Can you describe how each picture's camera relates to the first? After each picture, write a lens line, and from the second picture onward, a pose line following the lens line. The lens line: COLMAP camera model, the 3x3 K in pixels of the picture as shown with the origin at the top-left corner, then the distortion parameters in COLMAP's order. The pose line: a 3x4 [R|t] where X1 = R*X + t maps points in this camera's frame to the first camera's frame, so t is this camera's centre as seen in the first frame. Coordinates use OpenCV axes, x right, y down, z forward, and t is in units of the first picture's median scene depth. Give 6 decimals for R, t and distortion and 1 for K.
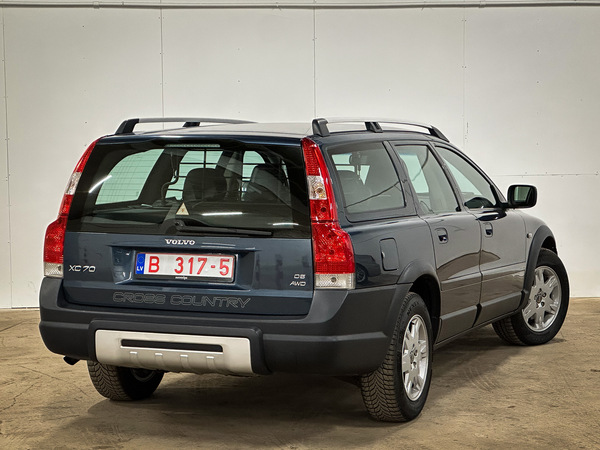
lens RADIAL K [[1597.2, 0, 276.1], [0, 1597.2, 247.5], [0, 0, 1]] dist [0.134280, 0.000000]
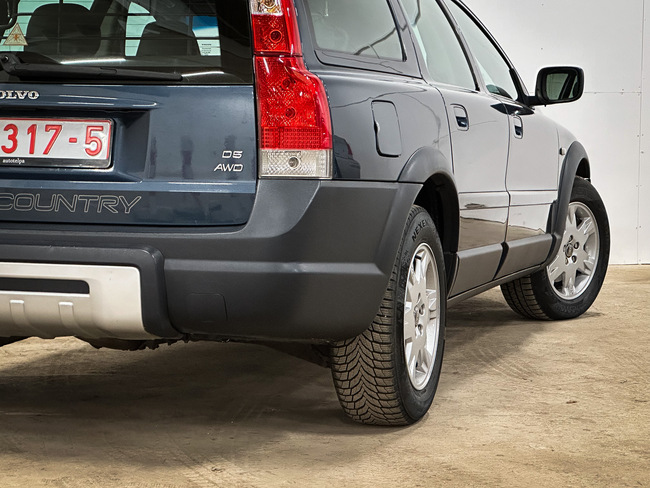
lens RADIAL K [[1730.3, 0, 319.8], [0, 1730.3, 242.5], [0, 0, 1]] dist [0.134280, 0.000000]
pose [[0.995800, 0.006398, 0.091336, -0.008915], [-0.005147, 0.999890, -0.013926, 0.053289], [-0.091415, 0.013398, 0.995723, 0.388555]]
